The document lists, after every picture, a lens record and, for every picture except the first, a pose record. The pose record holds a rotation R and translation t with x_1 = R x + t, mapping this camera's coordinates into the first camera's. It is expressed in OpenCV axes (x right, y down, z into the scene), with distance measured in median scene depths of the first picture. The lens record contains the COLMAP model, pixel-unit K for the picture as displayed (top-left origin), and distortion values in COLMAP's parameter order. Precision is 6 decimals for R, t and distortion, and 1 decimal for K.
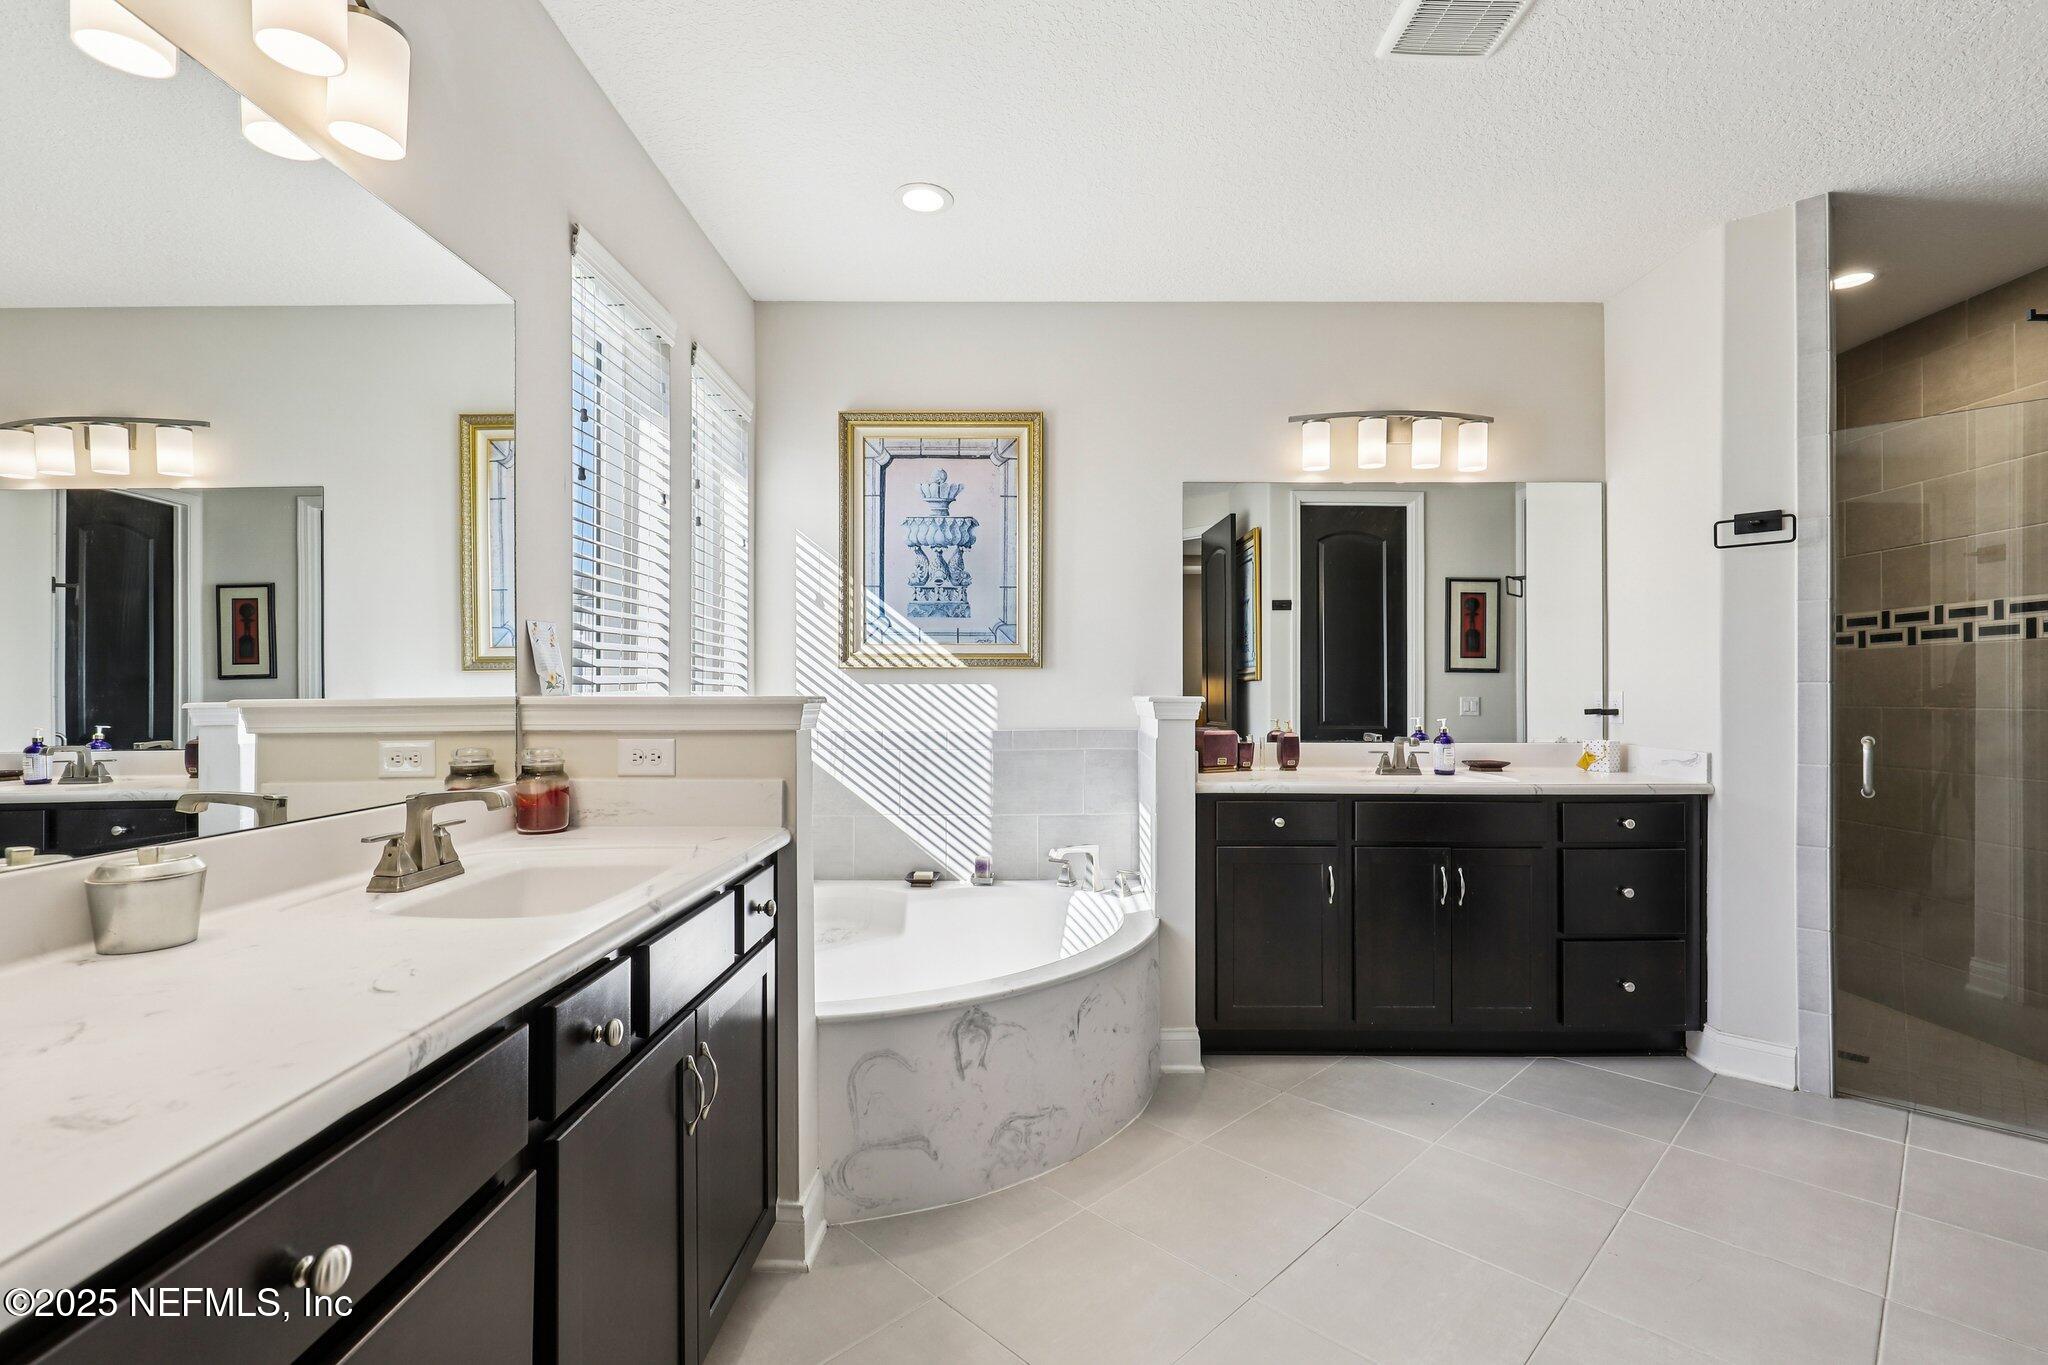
lens RADIAL K [[946.1, 0, 1024.0], [0, 946.1, 682.5], [0, 0, 1]] dist [-0.002427, -0.000636]
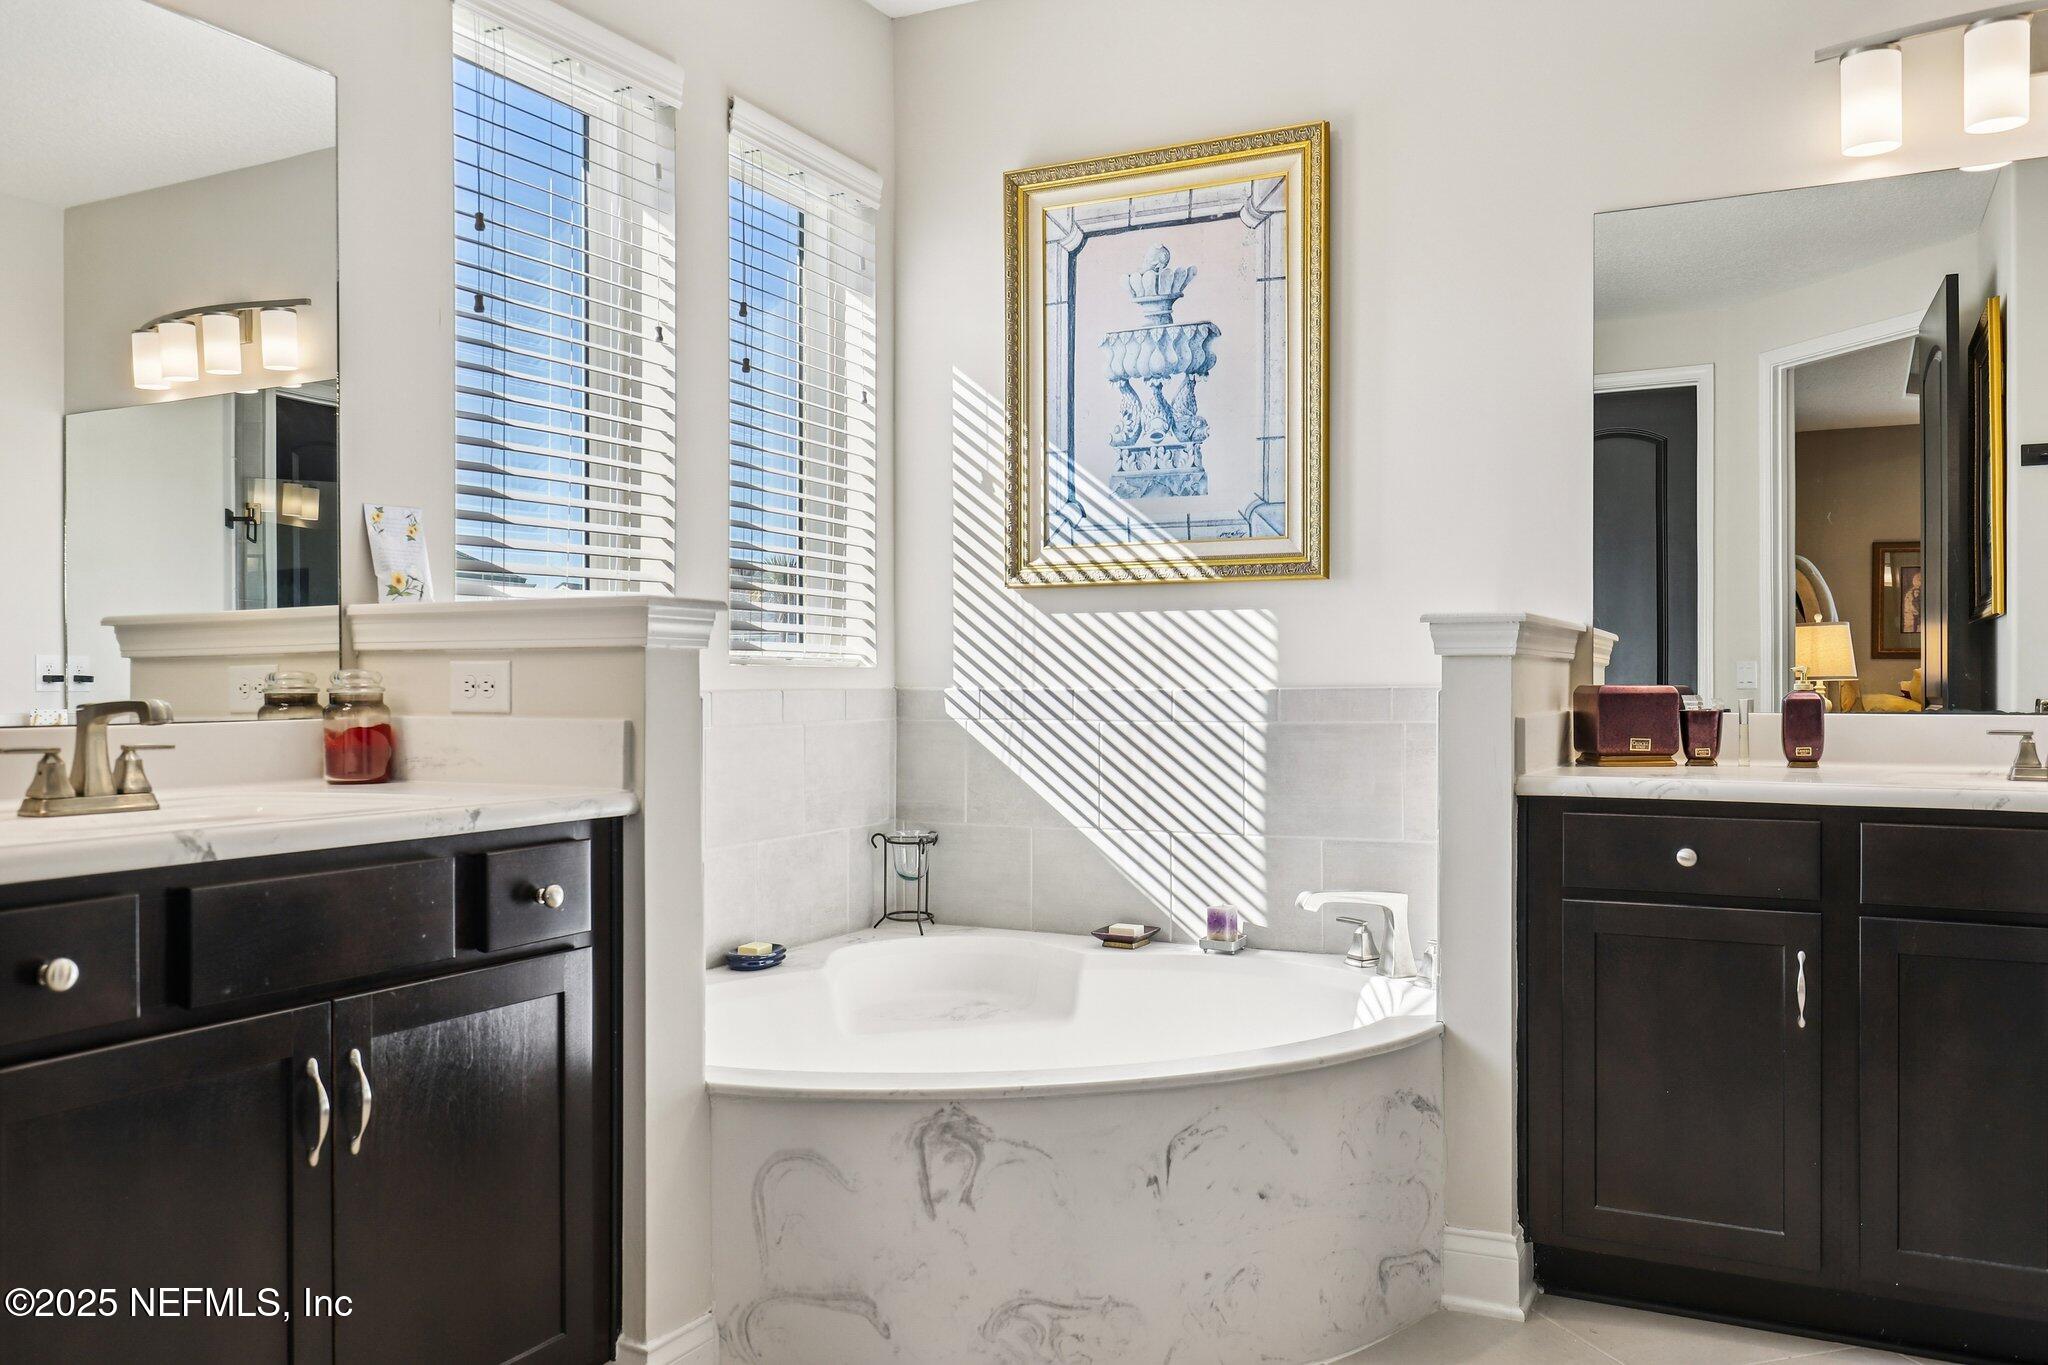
lens RADIAL K [[1638.9, 0, 1024.0], [0, 1638.9, 682.5], [0, 0, 1]] dist [0.001578, 0.003778]
pose [[0.889515, -0.000539, -0.456906, 0.305000], [0.004173, 0.999967, 0.006946, 0.039752], [0.456887, -0.008085, 0.889488, 0.049316]]
